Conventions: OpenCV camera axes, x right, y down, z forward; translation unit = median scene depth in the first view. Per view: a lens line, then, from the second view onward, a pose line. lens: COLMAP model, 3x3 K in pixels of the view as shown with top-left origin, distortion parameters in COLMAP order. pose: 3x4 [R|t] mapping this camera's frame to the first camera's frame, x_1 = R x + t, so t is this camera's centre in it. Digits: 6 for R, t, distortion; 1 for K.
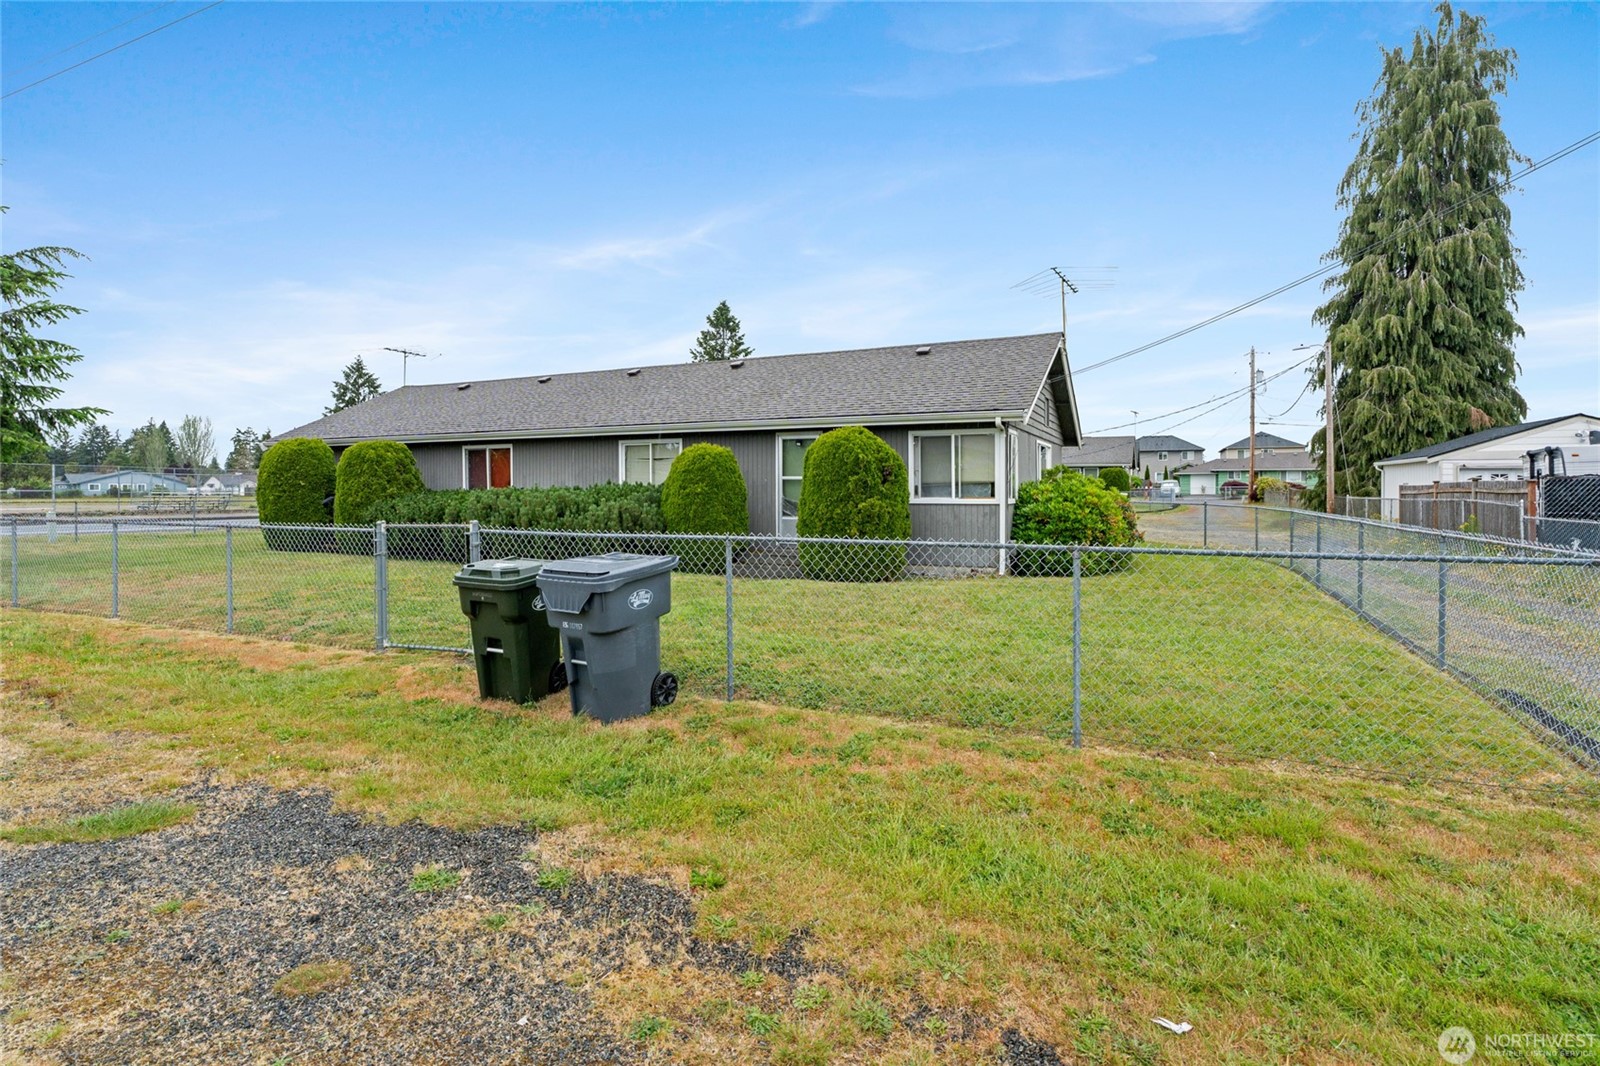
lens RADIAL K [[806.4, 0, 793.6], [0, 806.4, 502.8], [0, 0, 1]] dist [-0.005664, -0.001766]
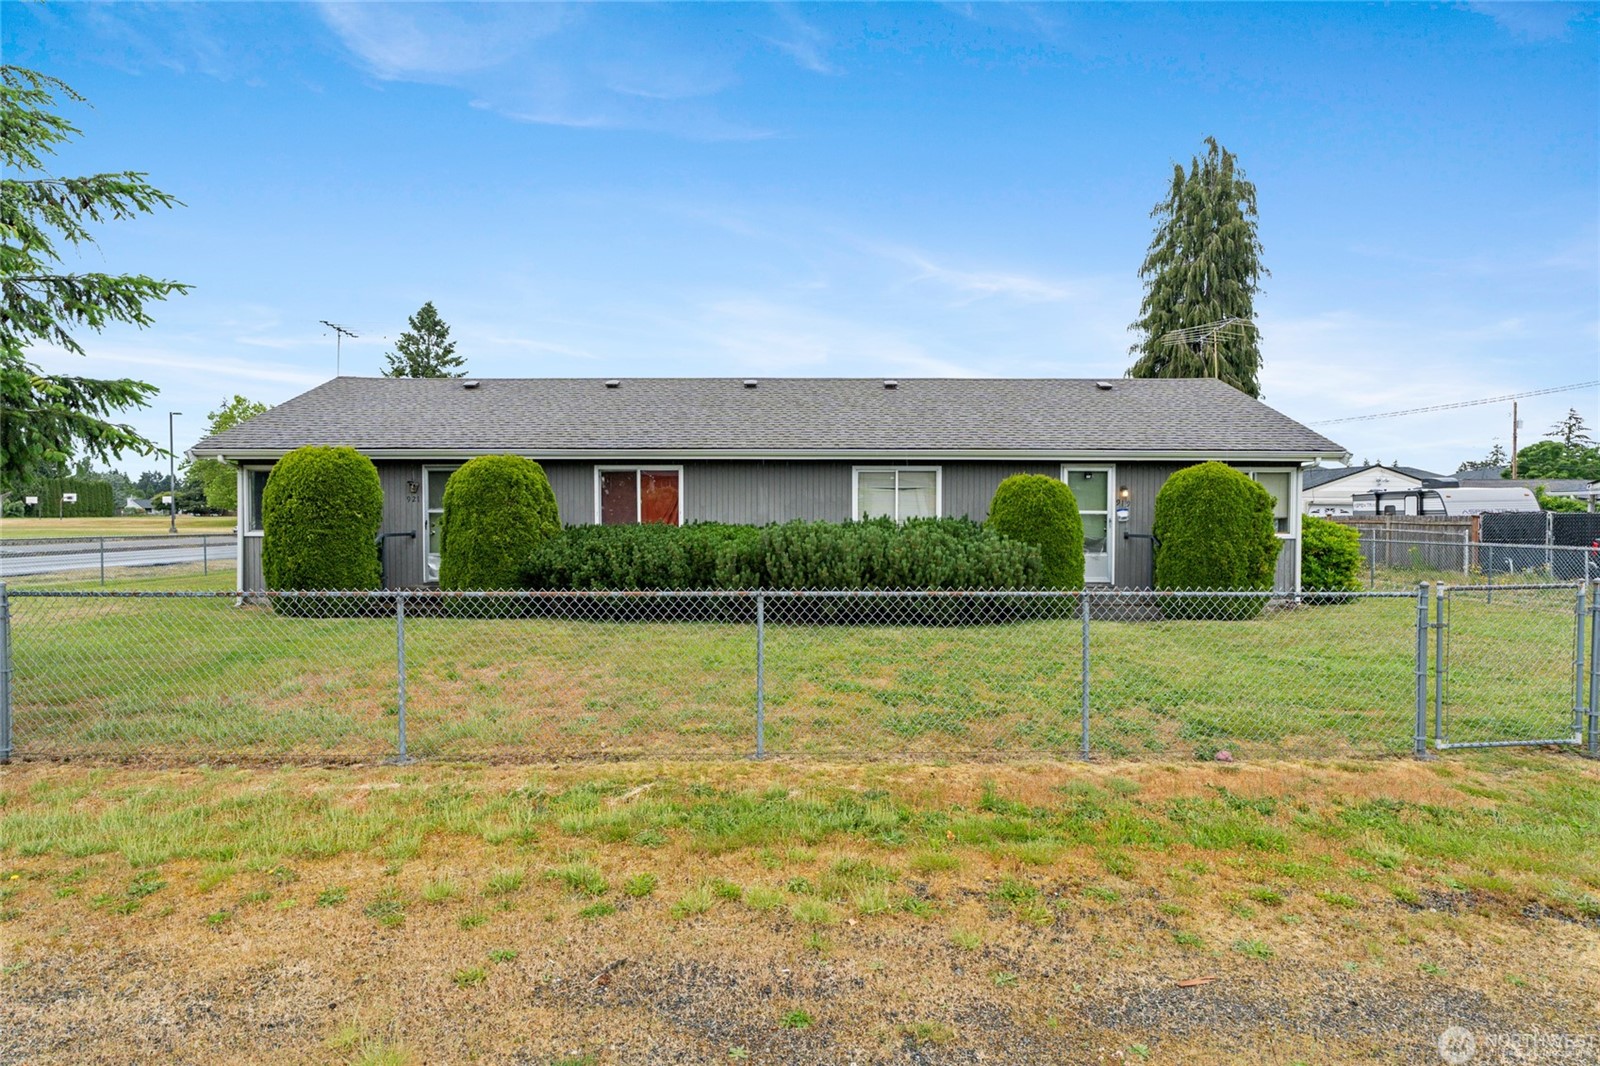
lens RADIAL K [[806.4, 0, 799.7], [0, 806.4, 525.5], [0, 0, 1]] dist [-0.005664, -0.001766]
pose [[0.898074, -0.003496, 0.439831, -0.594111], [0.006056, 0.999972, -0.004417, -0.010708], [-0.439804, 0.006630, 0.898070, 0.250332]]
